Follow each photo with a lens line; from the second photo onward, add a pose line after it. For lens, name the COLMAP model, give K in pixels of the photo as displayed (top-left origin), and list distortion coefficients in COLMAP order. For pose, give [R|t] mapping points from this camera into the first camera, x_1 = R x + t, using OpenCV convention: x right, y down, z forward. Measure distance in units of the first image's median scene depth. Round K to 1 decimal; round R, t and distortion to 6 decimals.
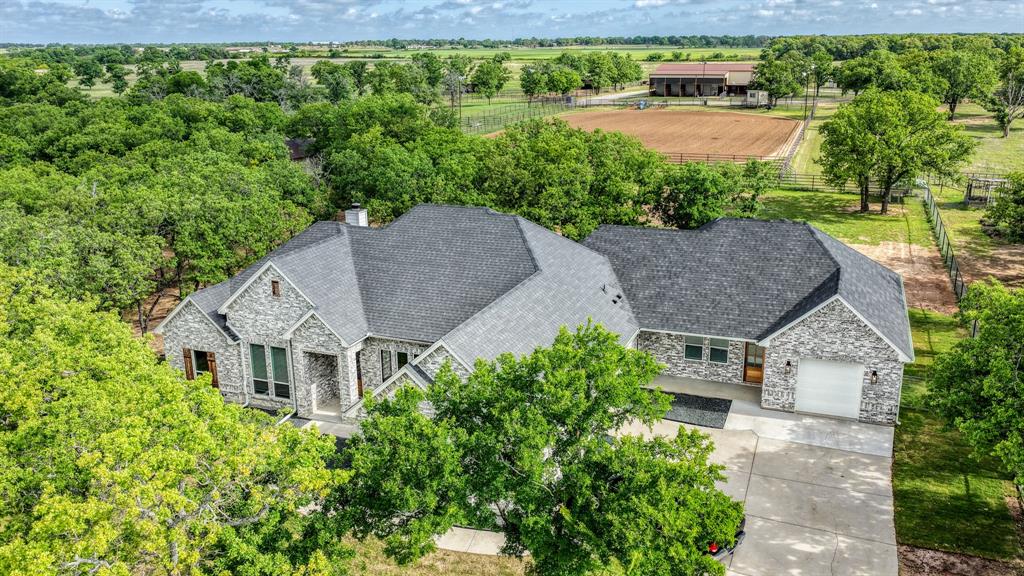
lens RADIAL K [[848.0, 0, 512.0], [0, 848.0, 288.0], [0, 0, 1]] dist [-0.004271, 0.006110]
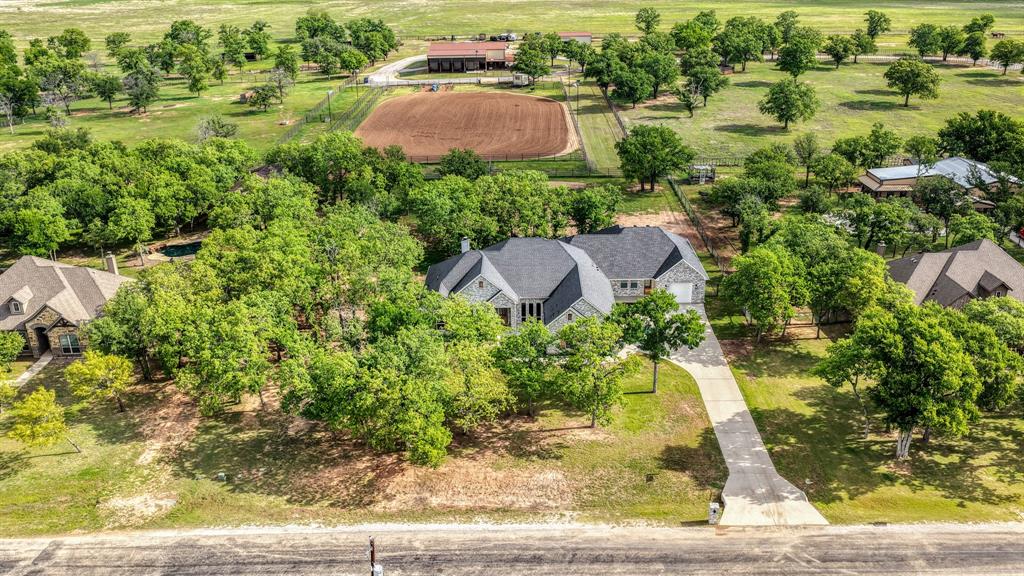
lens RADIAL K [[848.0, 0, 512.0], [0, 848.0, 288.0], [0, 0, 1]] dist [-0.004271, 0.006110]
pose [[0.933233, -0.139580, 0.331049, -0.819646], [0.105331, 0.987252, 0.119325, -0.221737], [-0.343484, -0.076488, 0.936038, -1.077781]]
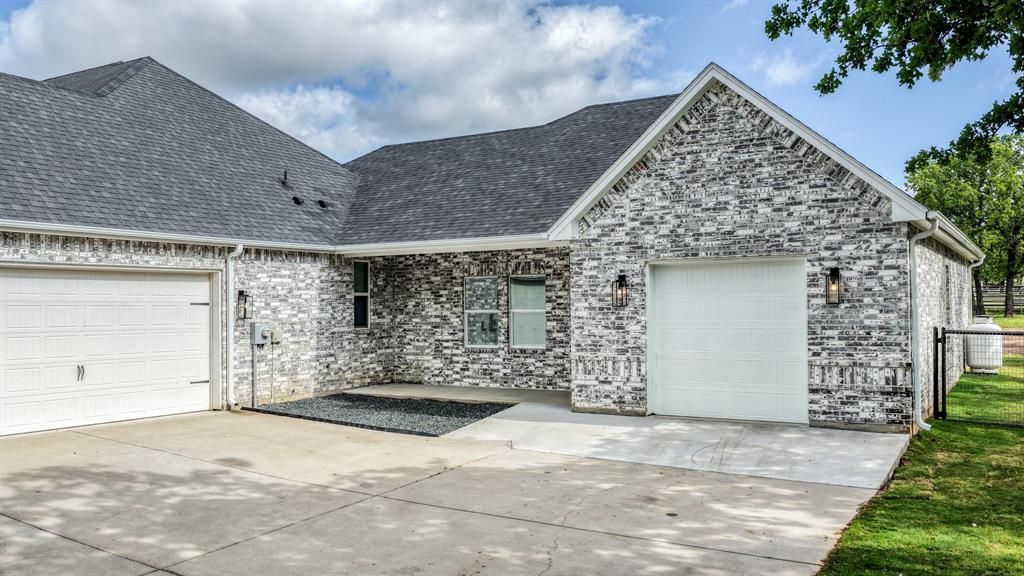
lens RADIAL K [[848.0, 0, 512.0], [0, 848.0, 288.0], [0, 0, 1]] dist [-0.004271, 0.006110]
pose [[0.985388, -0.000357, -0.170324, 0.280775], [-0.049853, 0.955600, -0.290419, 0.171117], [0.162865, 0.294667, 0.941619, 0.509335]]
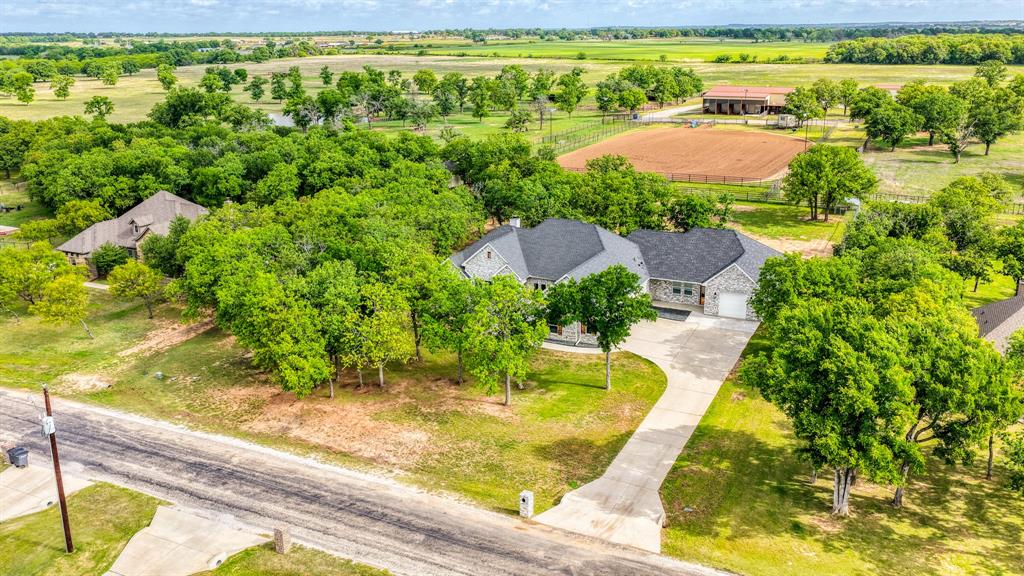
lens RADIAL K [[848.0, 0, 512.0], [0, 848.0, 288.0], [0, 0, 1]] dist [-0.004271, 0.006110]
pose [[0.996430, 0.025293, -0.080550, -0.023975], [-0.024061, 0.999579, 0.016238, 0.041450], [0.080927, -0.014242, 0.996618, -1.047201]]
